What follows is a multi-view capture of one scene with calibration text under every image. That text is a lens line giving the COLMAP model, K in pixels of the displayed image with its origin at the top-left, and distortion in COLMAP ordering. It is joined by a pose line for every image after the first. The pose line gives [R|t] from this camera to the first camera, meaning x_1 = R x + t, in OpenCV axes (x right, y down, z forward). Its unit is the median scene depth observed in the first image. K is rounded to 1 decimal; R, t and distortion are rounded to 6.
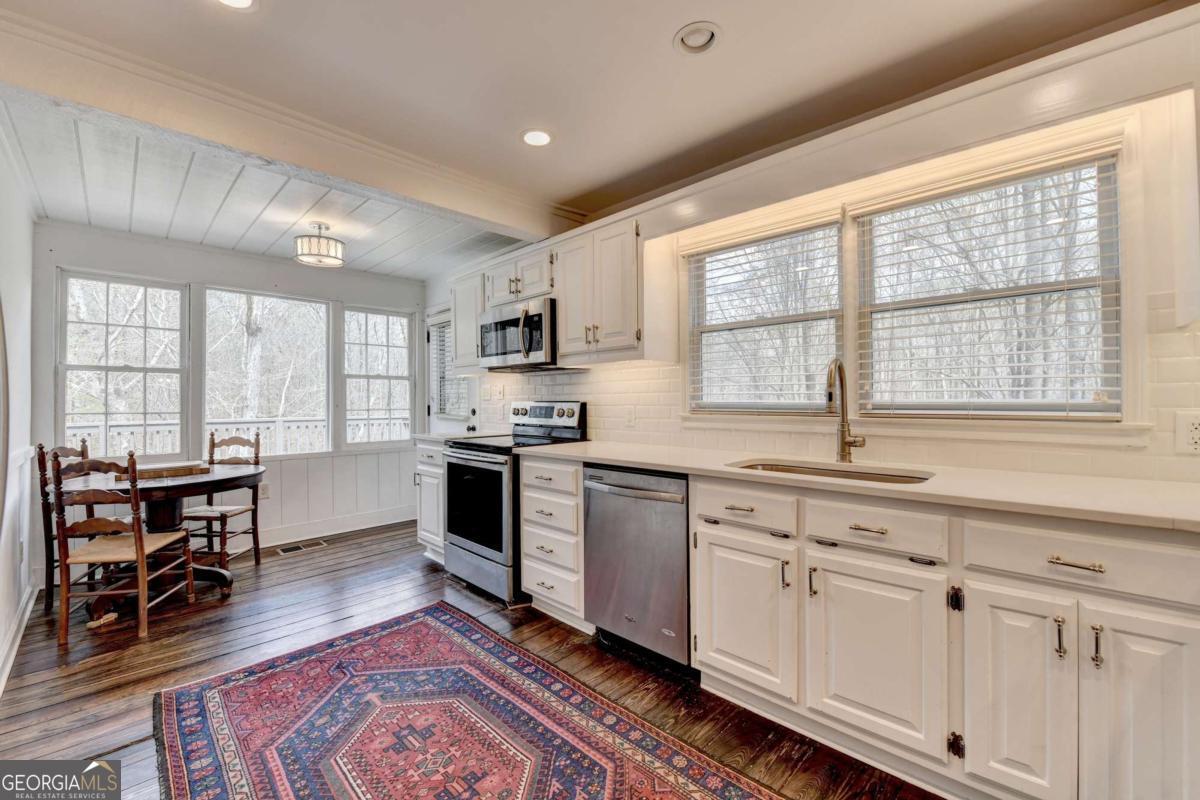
lens RADIAL K [[491.2, 0, 600.8], [0, 491.2, 399.2], [0, 0, 1]] dist [-0.010131, -0.000479]
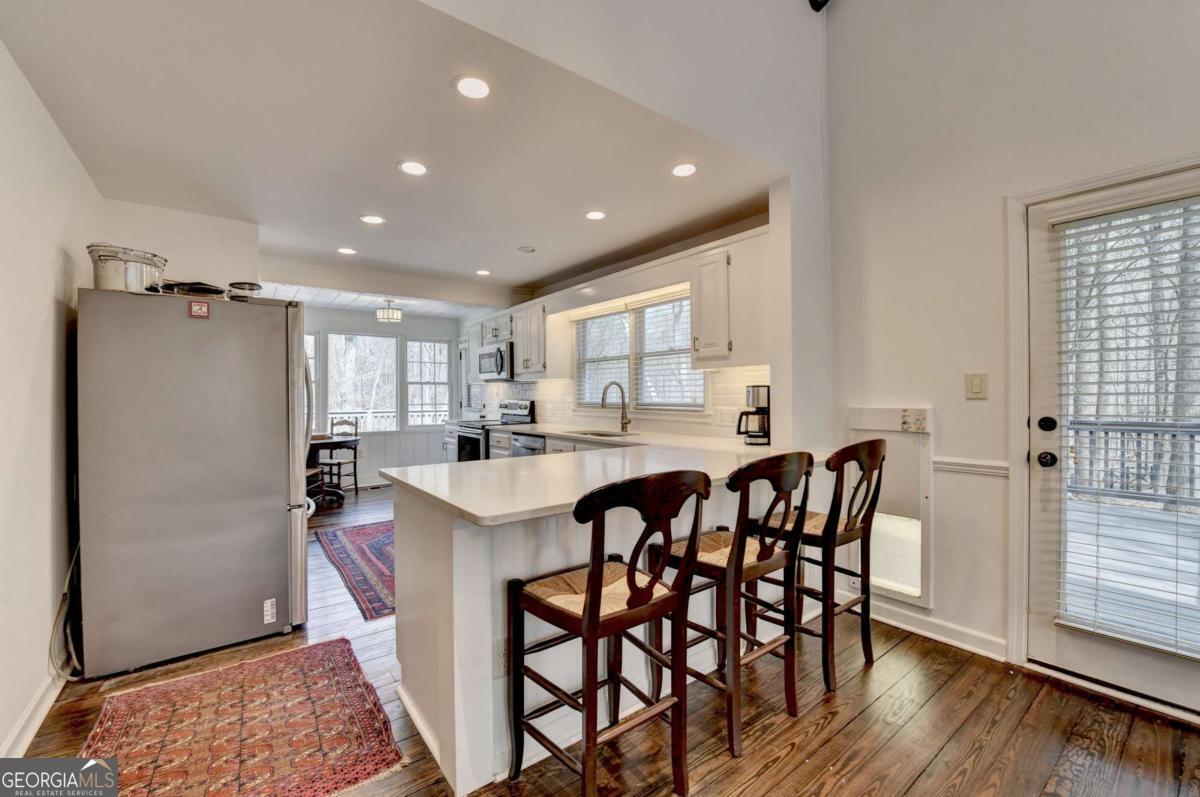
lens RADIAL K [[482.8, 0, 600.0], [0, 482.8, 398.2], [0, 0, 1]] dist [-0.000789, 0.000000]
pose [[0.990313, 0.001940, -0.138837, 0.418139], [-0.000747, 0.999962, 0.008649, -0.016730], [0.138849, -0.008462, 0.990277, -0.615538]]
